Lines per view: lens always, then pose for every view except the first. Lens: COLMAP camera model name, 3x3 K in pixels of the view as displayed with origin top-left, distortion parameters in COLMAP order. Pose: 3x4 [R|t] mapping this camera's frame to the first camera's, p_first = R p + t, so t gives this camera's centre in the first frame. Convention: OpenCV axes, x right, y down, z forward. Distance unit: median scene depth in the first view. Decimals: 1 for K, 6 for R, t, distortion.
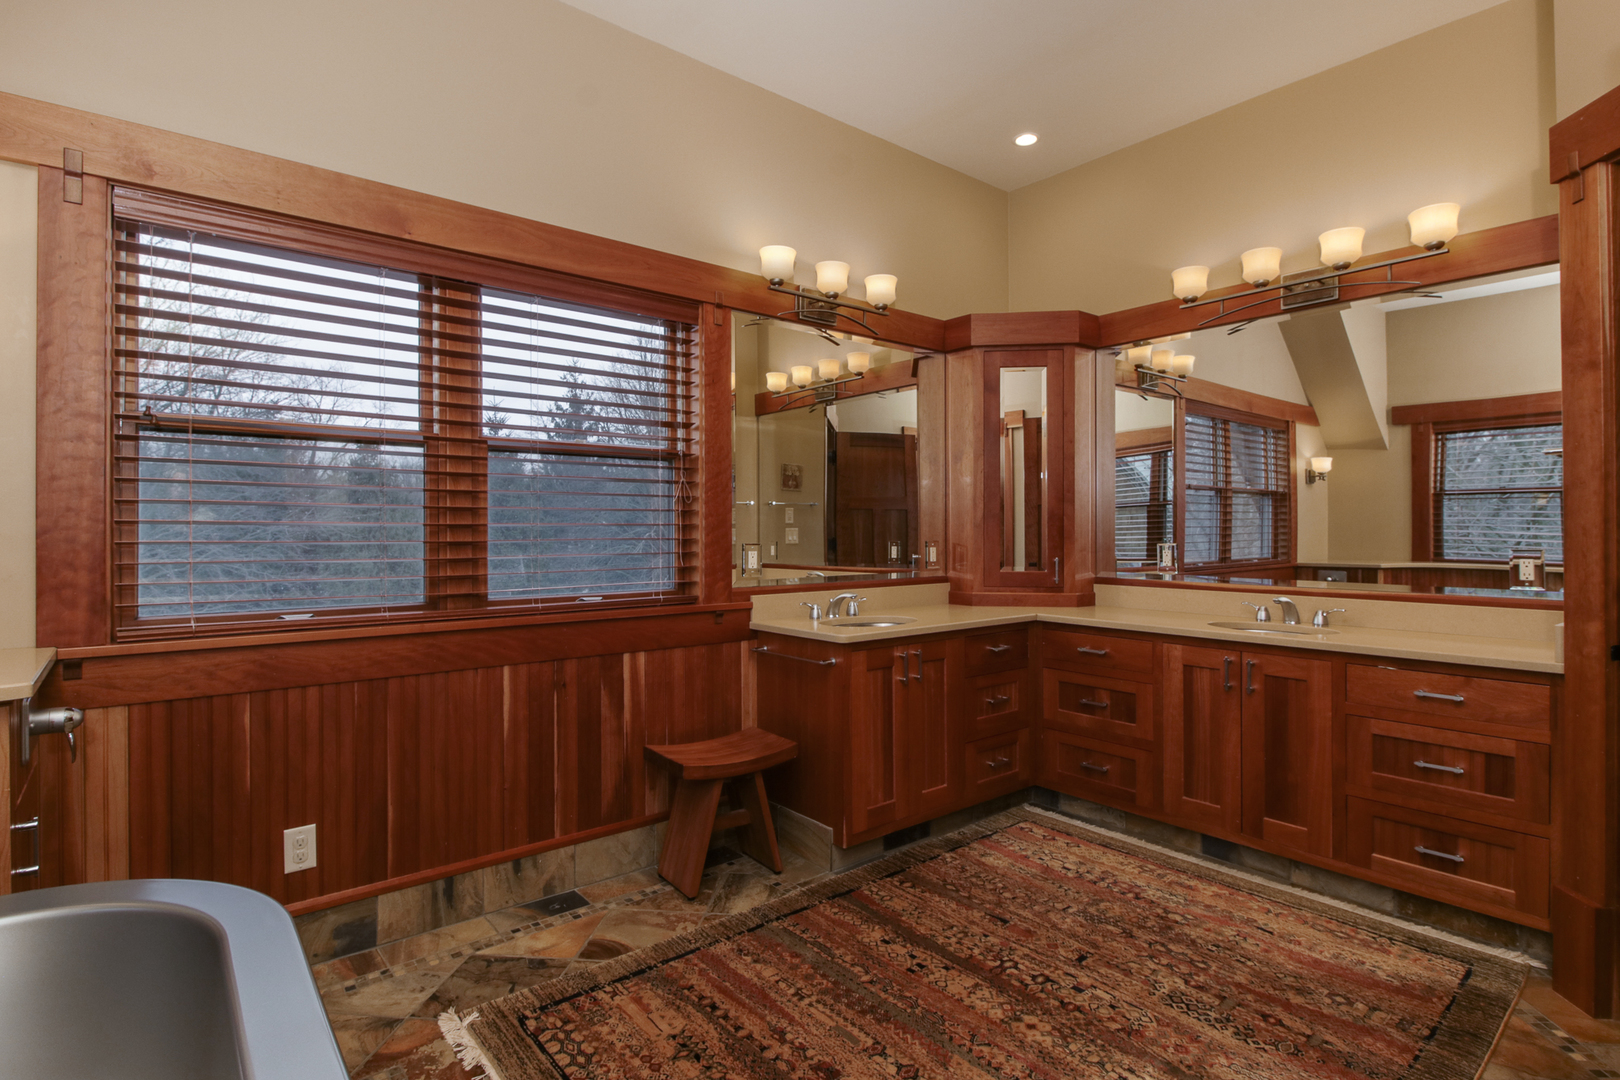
lens RADIAL K [[807.1, 0, 803.6], [0, 807.1, 531.2], [0, 0, 1]] dist [0.003352, -0.000683]
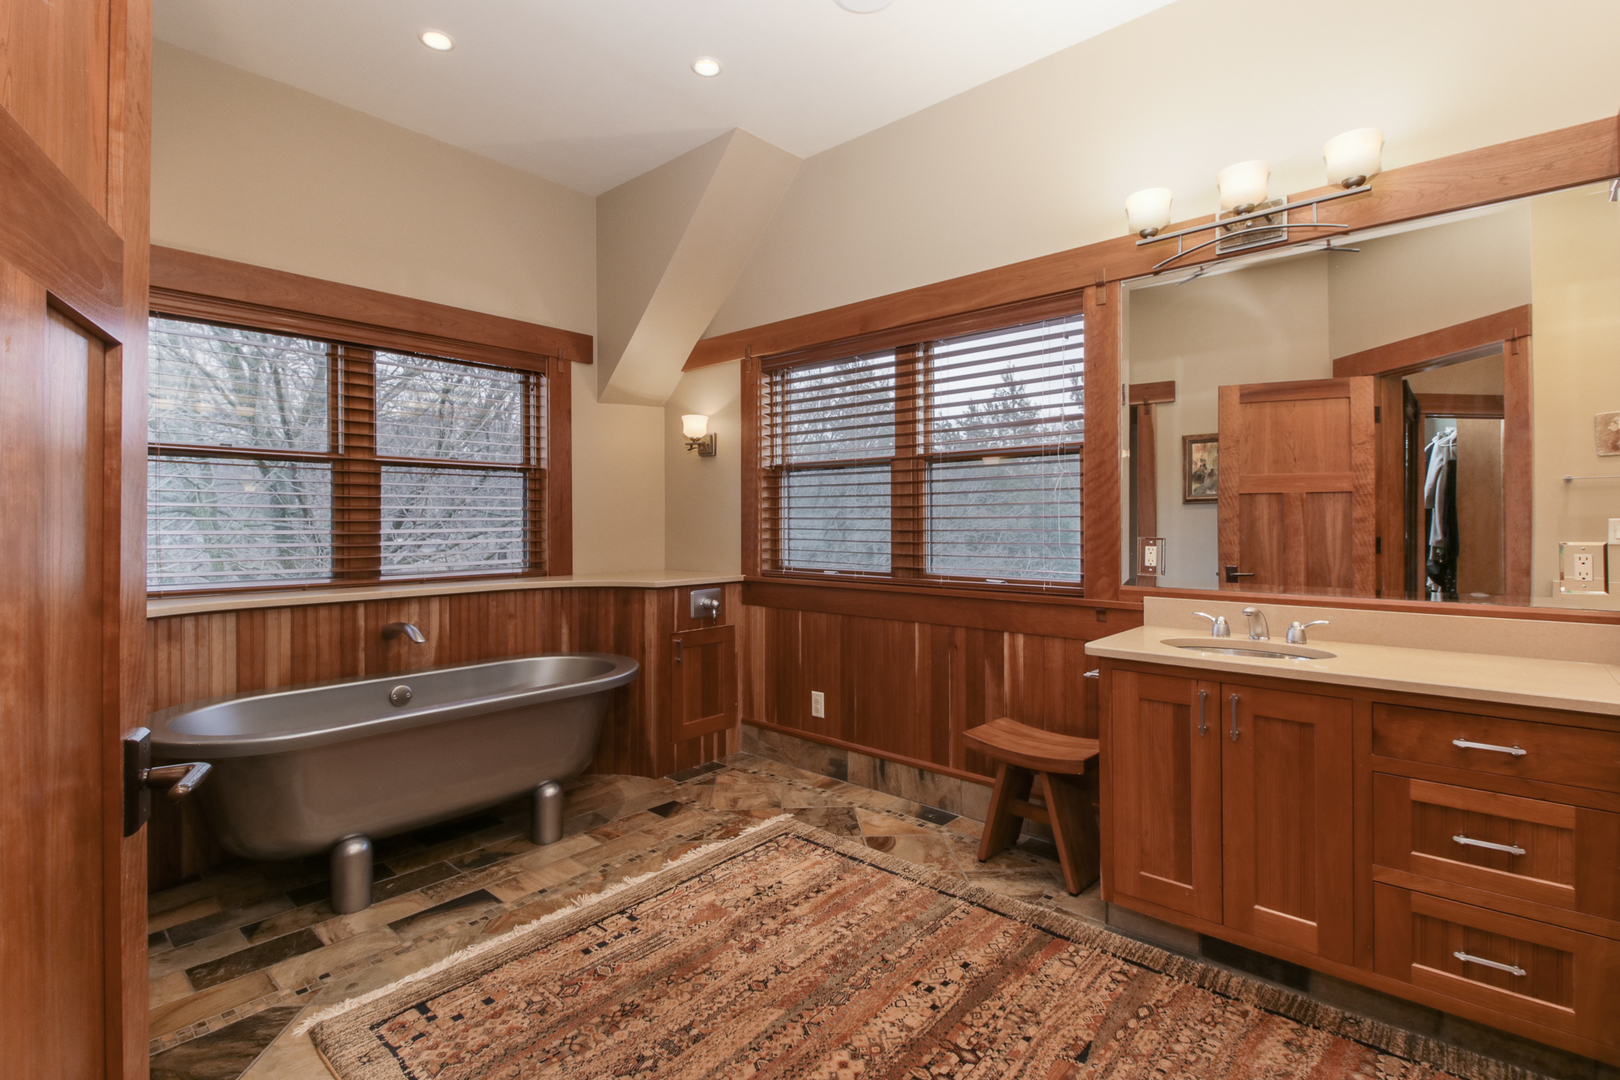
lens RADIAL K [[742.6, 0, 808.2], [0, 742.6, 523.0], [0, 0, 1]] dist [-0.000703, -0.001904]
pose [[0.169099, 0.002127, -0.985597, 0.878980], [-0.001444, 0.999997, 0.001911, -0.002166], [0.985598, 0.001100, 0.169101, 0.652263]]
